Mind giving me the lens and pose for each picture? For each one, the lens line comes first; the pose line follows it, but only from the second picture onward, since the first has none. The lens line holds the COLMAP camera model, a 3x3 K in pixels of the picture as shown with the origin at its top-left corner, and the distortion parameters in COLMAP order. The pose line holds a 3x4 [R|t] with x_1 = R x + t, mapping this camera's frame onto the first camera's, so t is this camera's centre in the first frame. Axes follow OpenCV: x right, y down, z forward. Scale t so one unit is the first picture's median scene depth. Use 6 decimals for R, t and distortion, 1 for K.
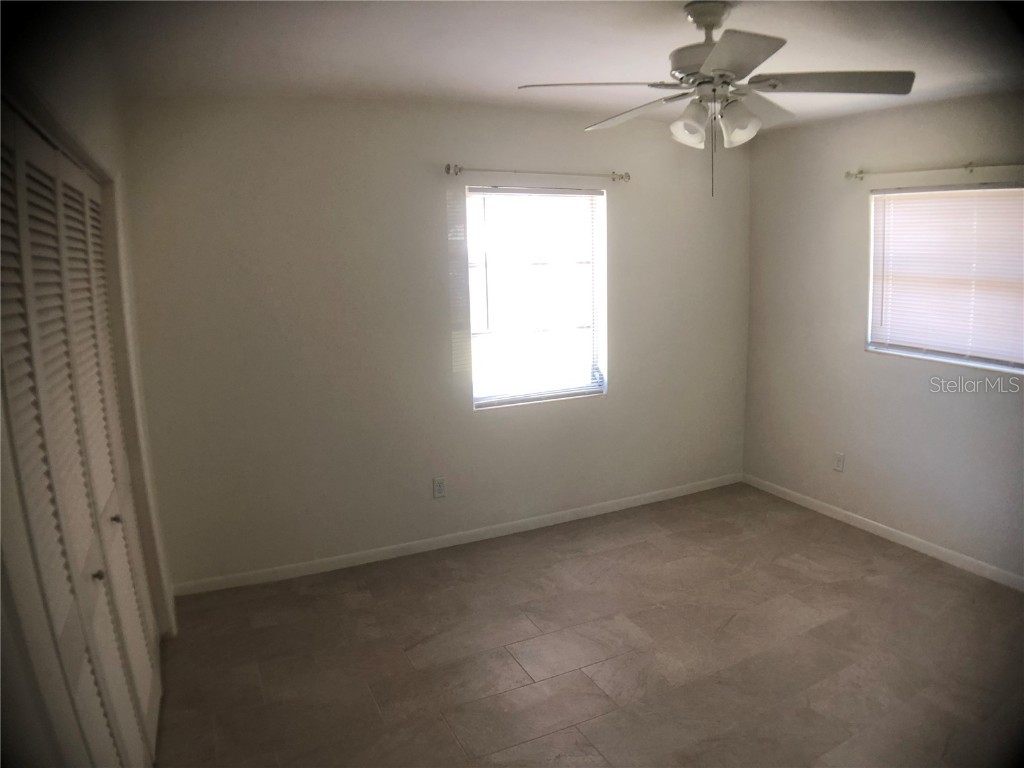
lens RADIAL K [[671.6, 0, 512.0], [0, 671.6, 384.0], [0, 0, 1]] dist [-0.166840, 0.001069]
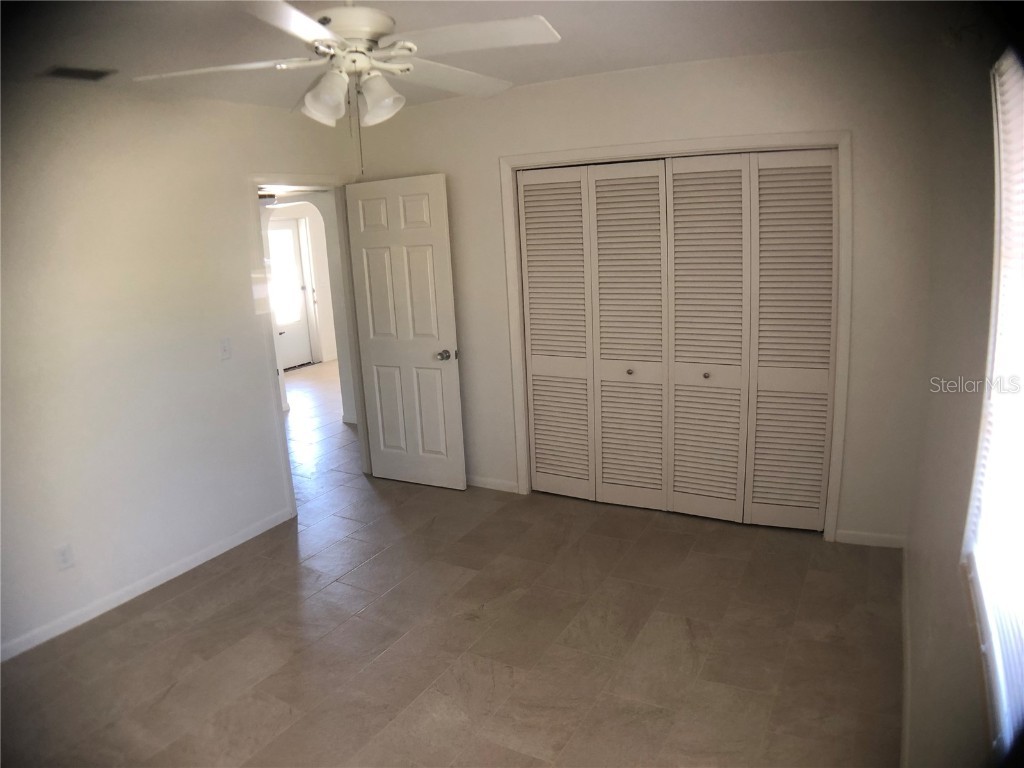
lens RADIAL K [[671.6, 0, 512.0], [0, 671.6, 384.0], [0, 0, 1]] dist [-0.166840, 0.001069]
pose [[-0.814732, 0.180771, -0.550939, 0.586628], [-0.047257, 0.926299, 0.373815, -0.308840], [0.577909, 0.330594, -0.746142, 1.598024]]
